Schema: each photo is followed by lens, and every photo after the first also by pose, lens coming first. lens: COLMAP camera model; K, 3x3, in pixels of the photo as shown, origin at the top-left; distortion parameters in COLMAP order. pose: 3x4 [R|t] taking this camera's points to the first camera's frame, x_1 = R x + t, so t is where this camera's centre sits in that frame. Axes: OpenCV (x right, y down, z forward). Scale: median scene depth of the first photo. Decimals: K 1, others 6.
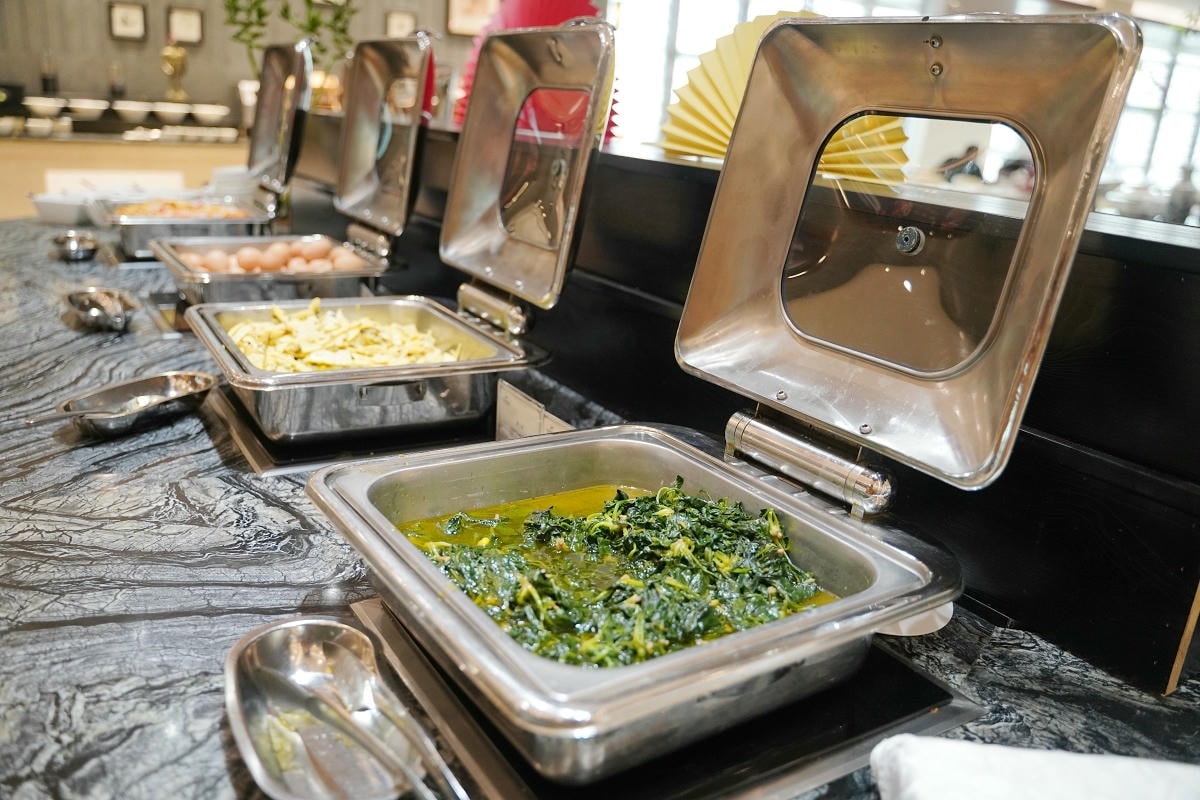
lens RADIAL K [[976.8, 0, 599.9], [0, 976.8, 399.6], [0, 0, 1]] dist [-0.055410, -0.000629]
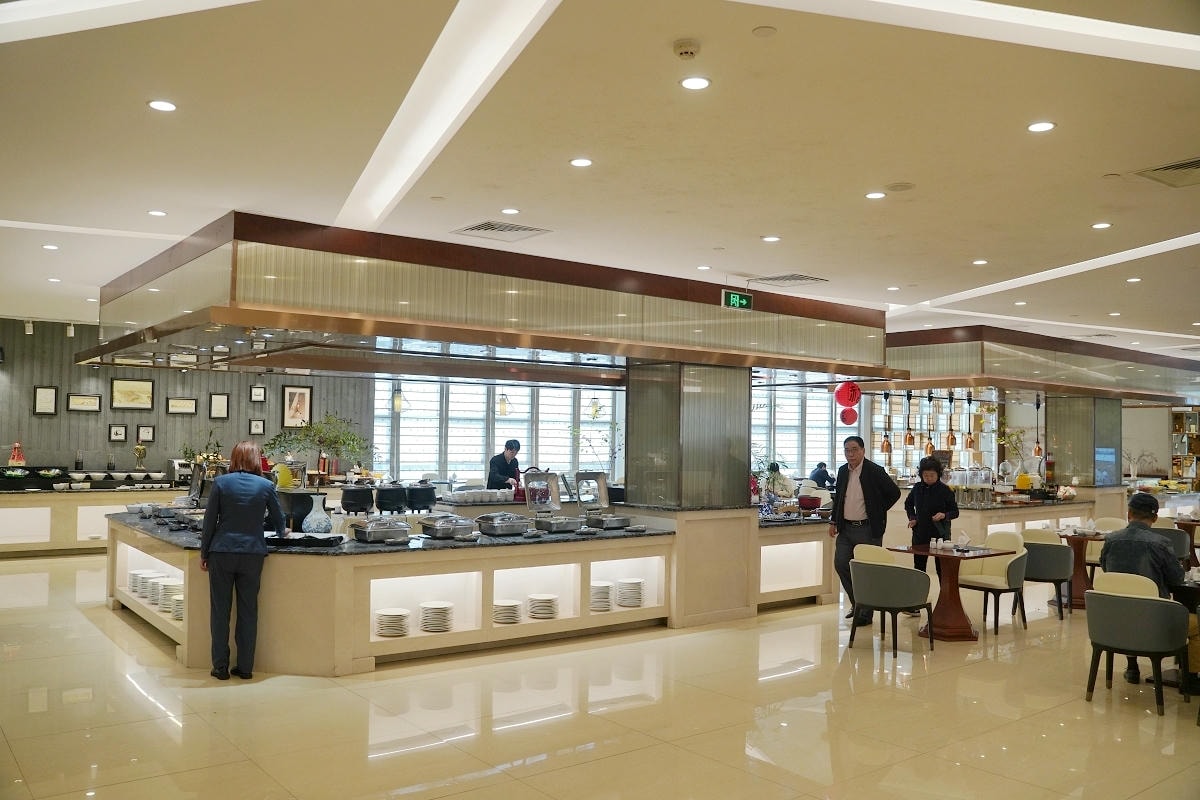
lens RADIAL K [[976.8, 0, 599.5], [0, 976.8, 401.3], [0, 0, 1]] dist [-0.055410, -0.000629]
pose [[0.995389, -0.056995, 0.077151, 0.377721], [0.079511, 0.940174, -0.331287, 0.306037], [-0.053653, 0.335894, 0.940370, -1.027649]]
